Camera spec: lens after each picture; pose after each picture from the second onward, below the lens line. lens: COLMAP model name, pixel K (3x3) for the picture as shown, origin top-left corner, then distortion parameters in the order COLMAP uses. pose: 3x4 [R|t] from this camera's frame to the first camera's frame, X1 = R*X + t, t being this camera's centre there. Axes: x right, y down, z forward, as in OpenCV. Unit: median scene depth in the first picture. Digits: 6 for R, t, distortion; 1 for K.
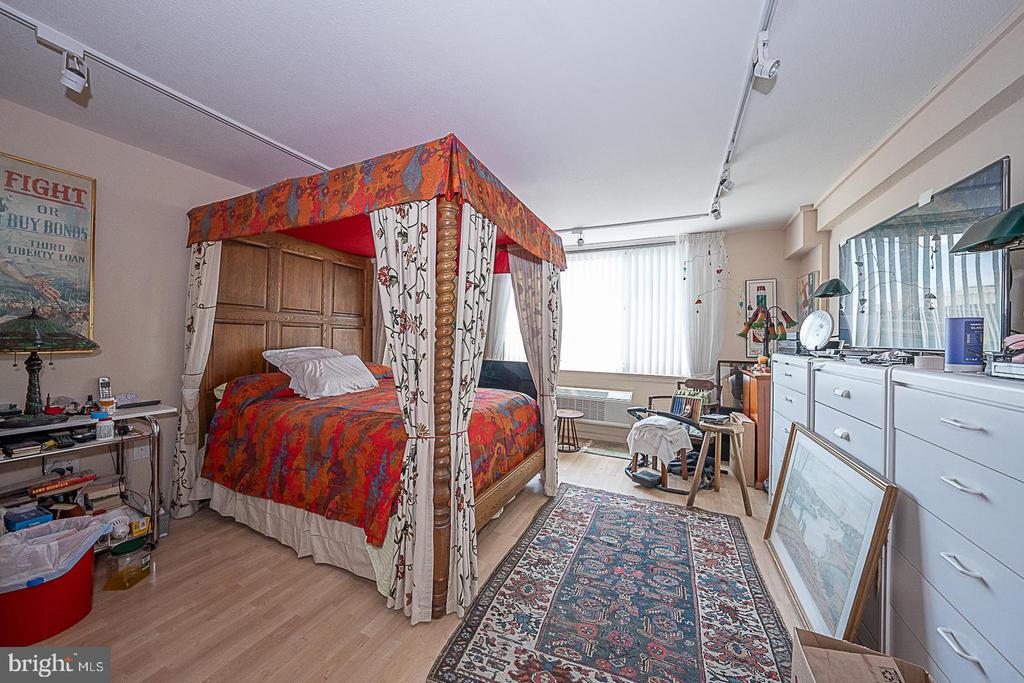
lens RADIAL K [[350.8, 0, 513.3], [0, 350.8, 337.1], [0, 0, 1]] dist [-0.015505, 0.000247]
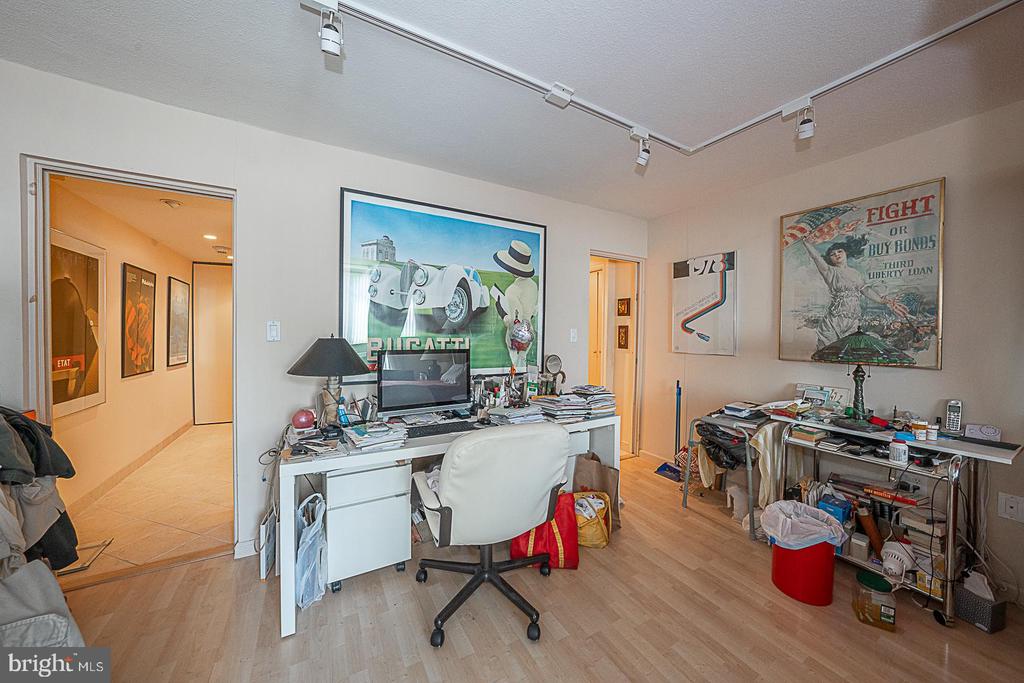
lens RADIAL K [[350.8, 0, 516.5], [0, 350.8, 337.3], [0, 0, 1]] dist [-0.015505, 0.000247]
pose [[-0.585894, -0.011681, -0.810304, 0.174598], [-0.016722, 0.999857, -0.002323, -0.023107], [0.810215, 0.012189, -0.586006, 0.687044]]
